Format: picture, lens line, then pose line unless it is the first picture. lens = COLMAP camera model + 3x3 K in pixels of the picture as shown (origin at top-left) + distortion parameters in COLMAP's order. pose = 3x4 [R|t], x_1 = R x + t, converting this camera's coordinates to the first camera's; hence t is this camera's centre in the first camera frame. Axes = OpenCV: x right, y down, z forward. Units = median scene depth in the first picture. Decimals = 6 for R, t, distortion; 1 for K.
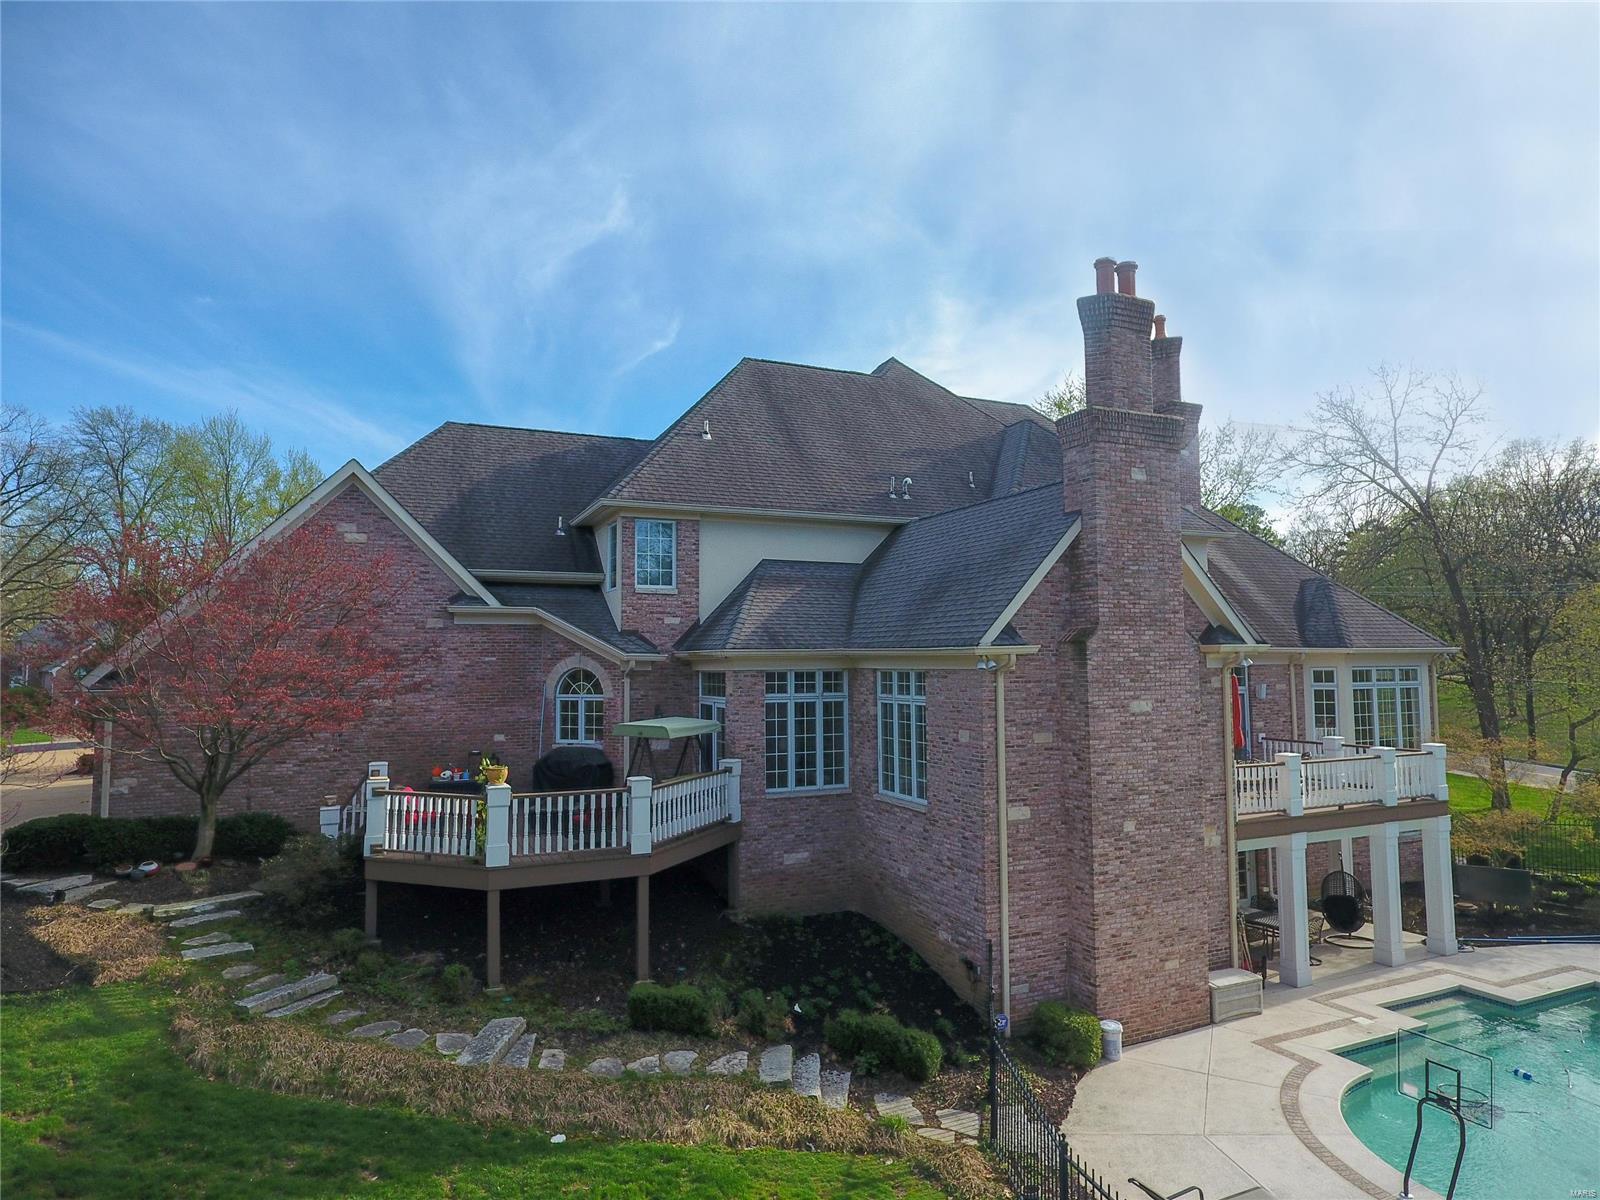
lens RADIAL K [[904.2, 0, 795.1], [0, 904.2, 604.1], [0, 0, 1]] dist [0.007457, 0.000745]
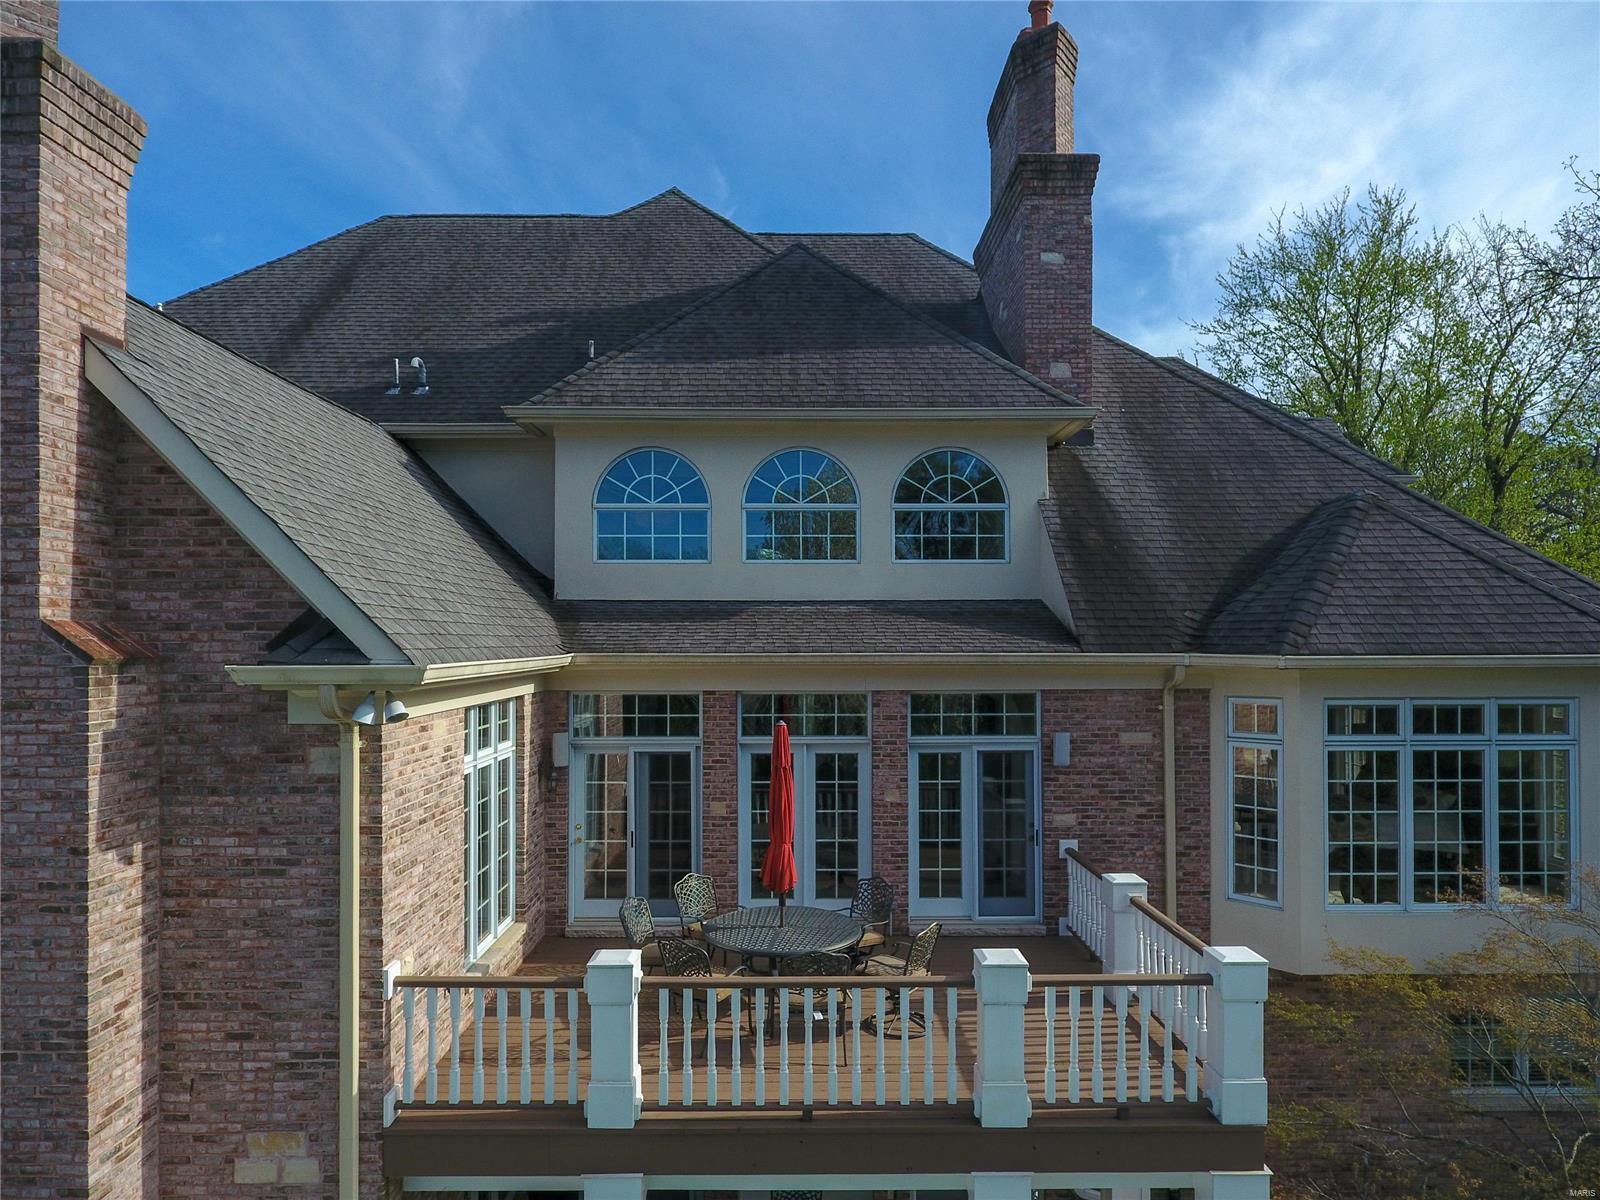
lens RADIAL K [[951.5, 0, 797.1], [0, 951.5, 637.3], [0, 0, 1]] dist [0.005453, -0.003284]
pose [[0.917867, 0.002475, -0.396880, 0.792268], [0.021348, 0.998225, 0.055598, 0.015842], [0.396313, -0.059504, 0.916185, 0.702858]]
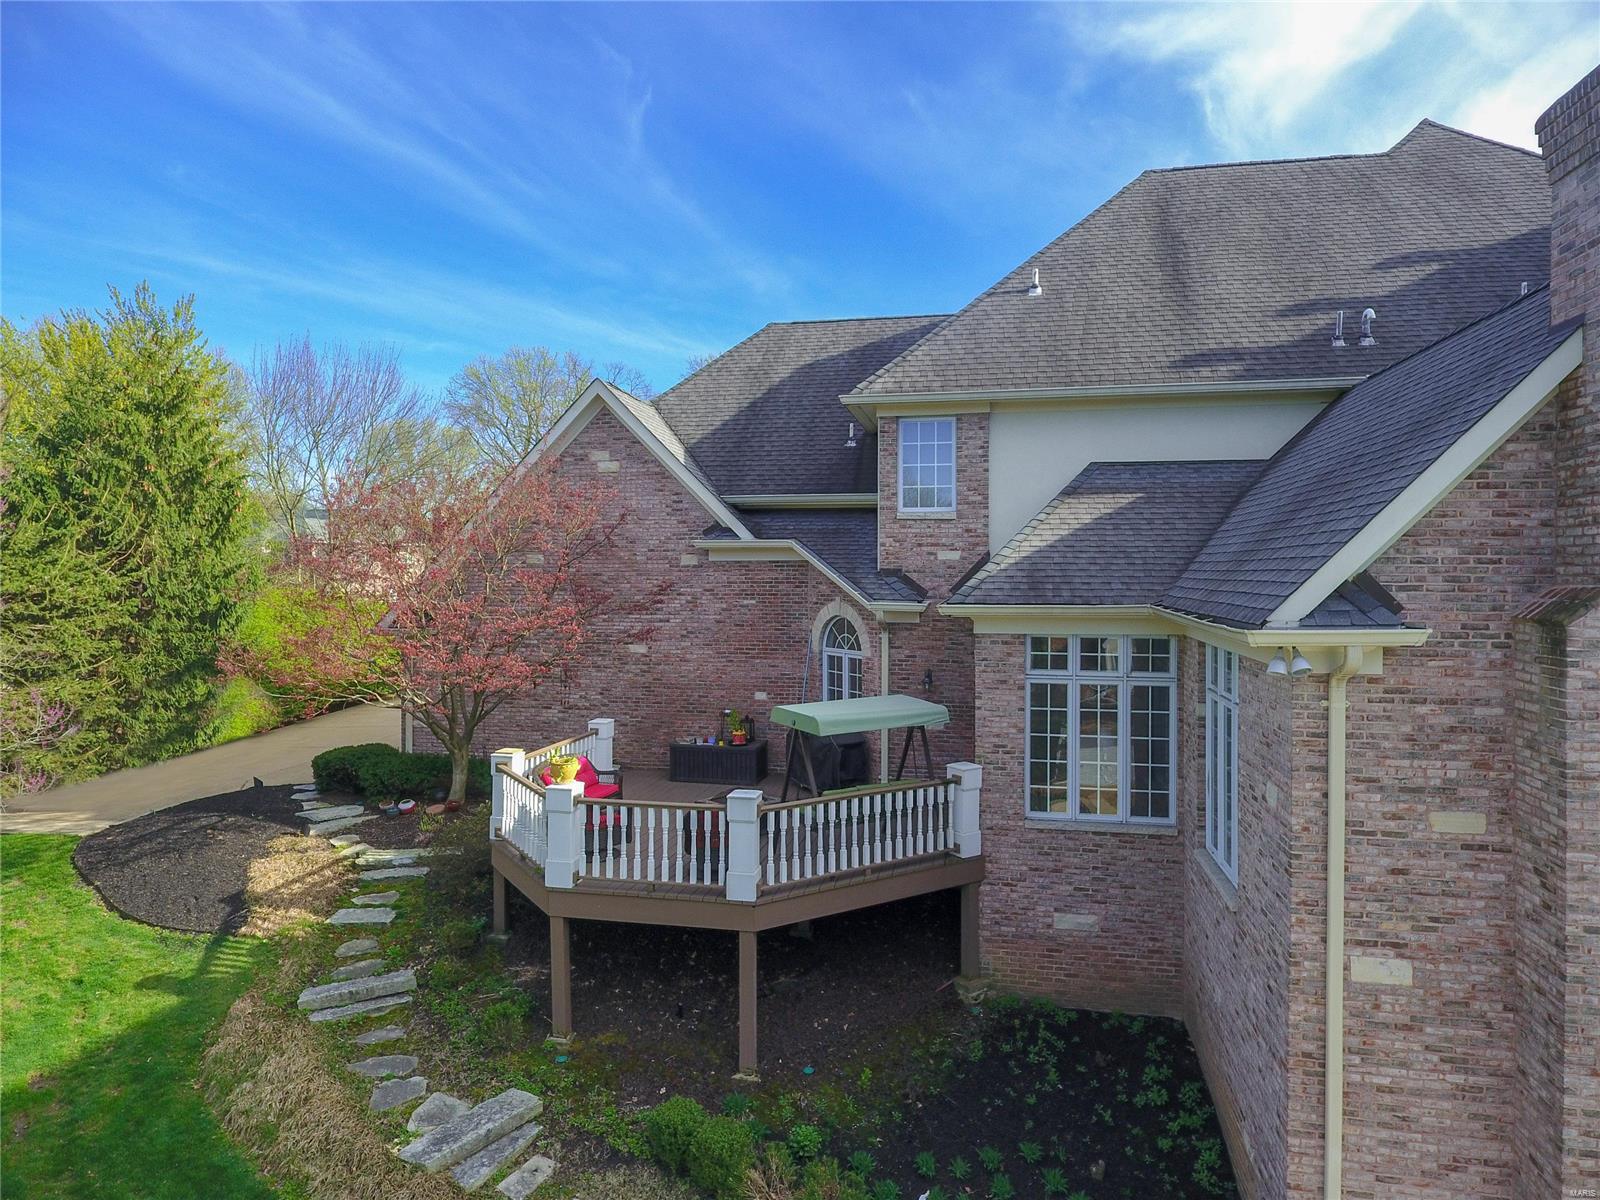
lens RADIAL K [[951.5, 0, 795.7], [0, 951.5, 588.3], [0, 0, 1]] dist [0.005453, -0.003284]
pose [[0.825730, 0.015821, -0.563844, 0.233578], [0.028655, 0.997139, 0.069944, -0.014933], [0.563337, -0.073912, 0.822914, 0.358571]]
